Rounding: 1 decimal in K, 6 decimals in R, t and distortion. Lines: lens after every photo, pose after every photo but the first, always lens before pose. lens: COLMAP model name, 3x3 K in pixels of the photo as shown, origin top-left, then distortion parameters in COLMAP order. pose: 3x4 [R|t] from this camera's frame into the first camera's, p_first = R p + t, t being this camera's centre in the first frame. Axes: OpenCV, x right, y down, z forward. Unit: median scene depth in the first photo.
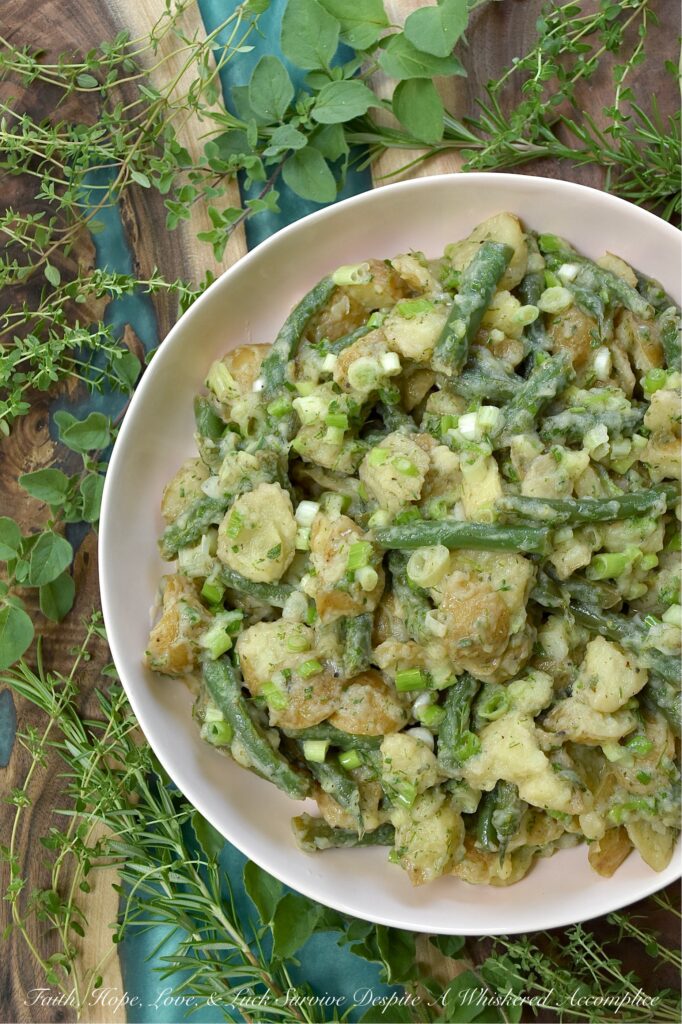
lens RADIAL K [[1321.2, 0, 367.9], [0, 1321.2, 503.7], [0, 0, 1]] dist [-0.022250, -0.029261]
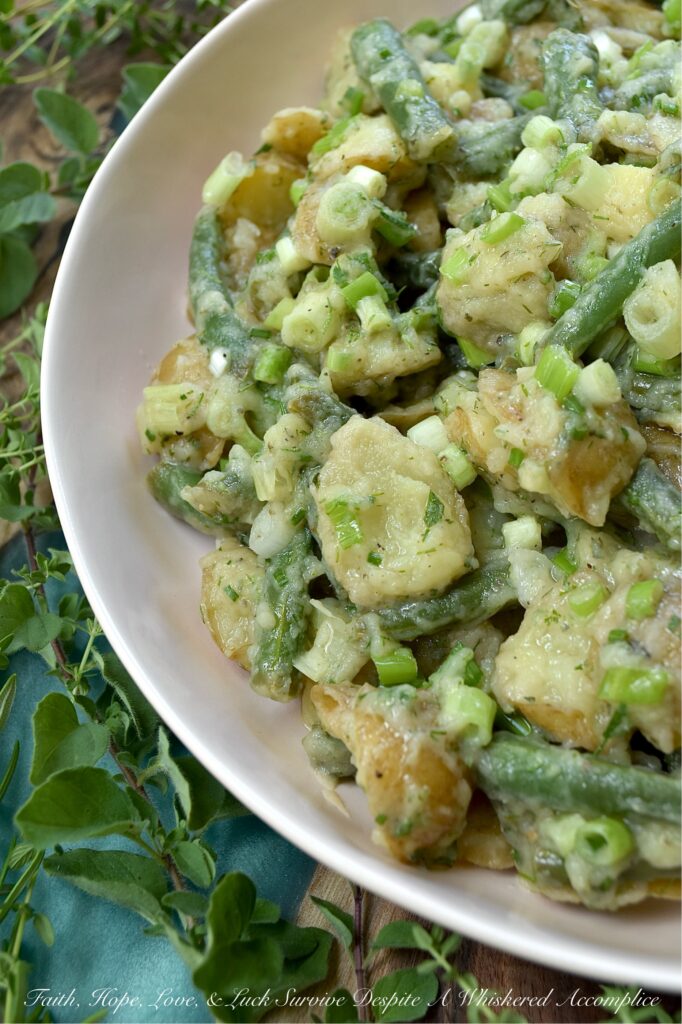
lens RADIAL K [[1321.2, 0, 367.9], [0, 1321.2, 503.7], [0, 0, 1]] dist [-0.022250, -0.029261]
pose [[0.752015, -0.598950, 0.275196, -0.235523], [0.658172, 0.659638, -0.362887, 0.210771], [0.035821, 0.454023, 0.890270, 0.521333]]
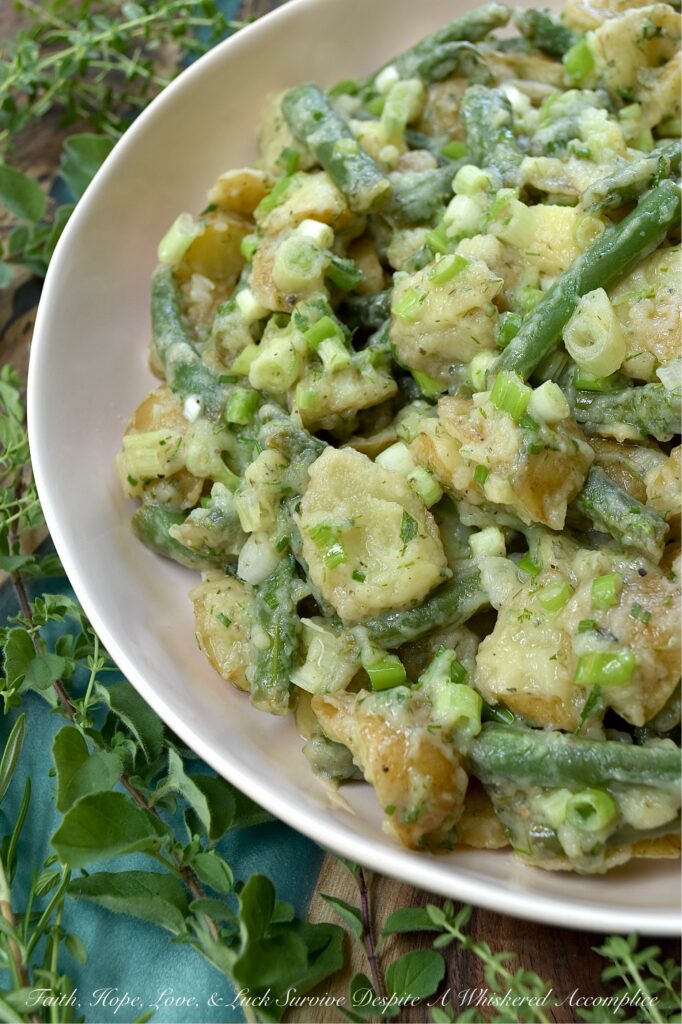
lens RADIAL K [[1321.2, 0, 367.9], [0, 1321.2, 503.7], [0, 0, 1]] dist [-0.022250, -0.029261]
pose [[0.678444, -0.644687, 0.352267, -0.282234], [0.734651, 0.595803, -0.324510, 0.207195], [-0.000674, 0.478955, 0.877839, 0.478504]]
